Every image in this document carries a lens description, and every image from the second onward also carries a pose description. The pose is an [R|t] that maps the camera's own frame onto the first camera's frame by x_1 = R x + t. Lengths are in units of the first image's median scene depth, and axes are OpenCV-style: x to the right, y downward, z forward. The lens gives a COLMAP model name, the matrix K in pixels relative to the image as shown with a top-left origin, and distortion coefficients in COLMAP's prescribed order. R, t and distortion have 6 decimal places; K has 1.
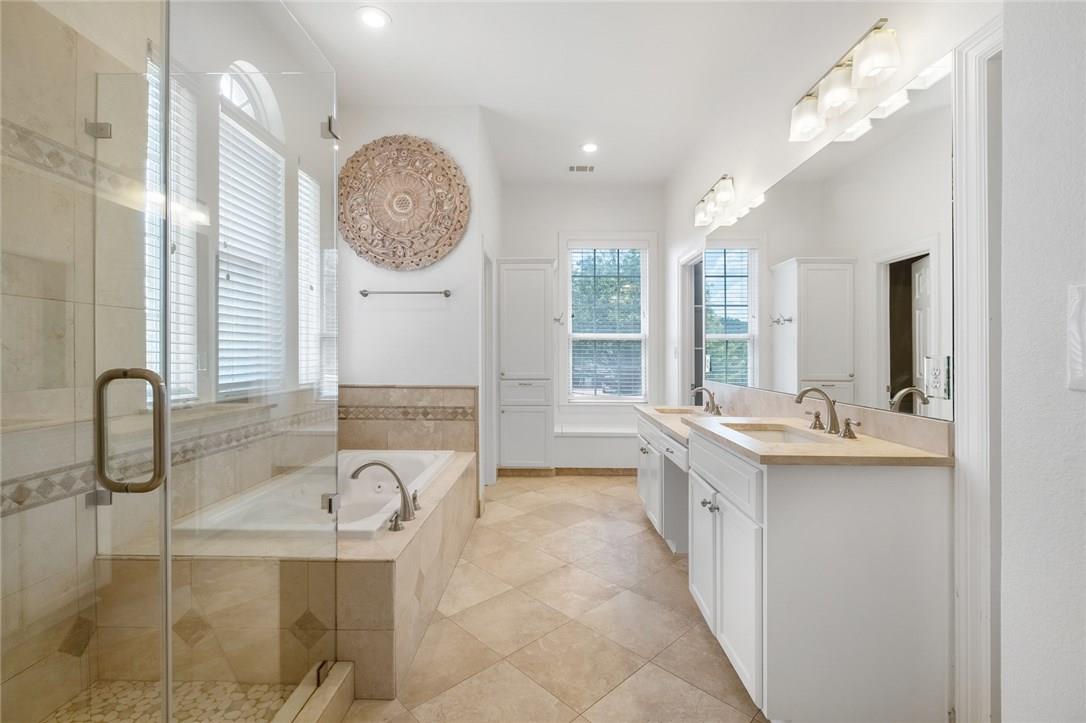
lens RADIAL K [[473.4, 0, 541.9], [0, 473.4, 355.6], [0, 0, 1]] dist [-0.002144, -0.000178]
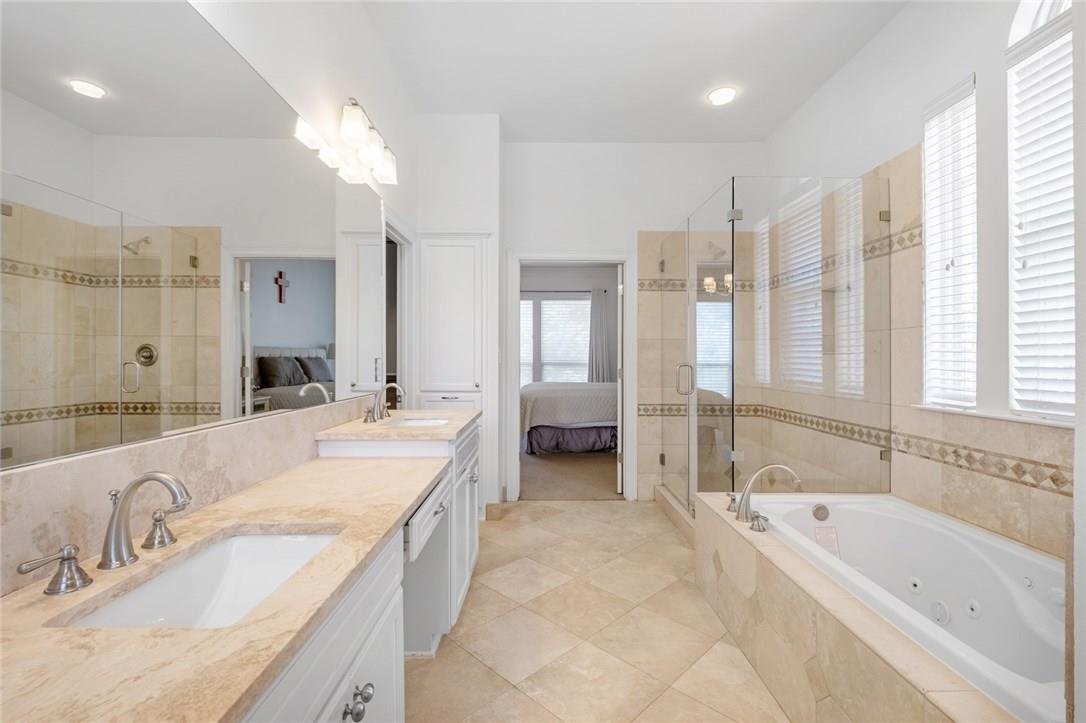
lens RADIAL K [[473.4, 0, 543.8], [0, 473.4, 358.2], [0, 0, 1]] dist [-0.002144, -0.000178]
pose [[-0.999671, -0.001502, -0.025591, 0.176639], [-0.001509, 0.999999, 0.000273, -0.010250], [0.025590, 0.000312, -0.999672, 1.974819]]
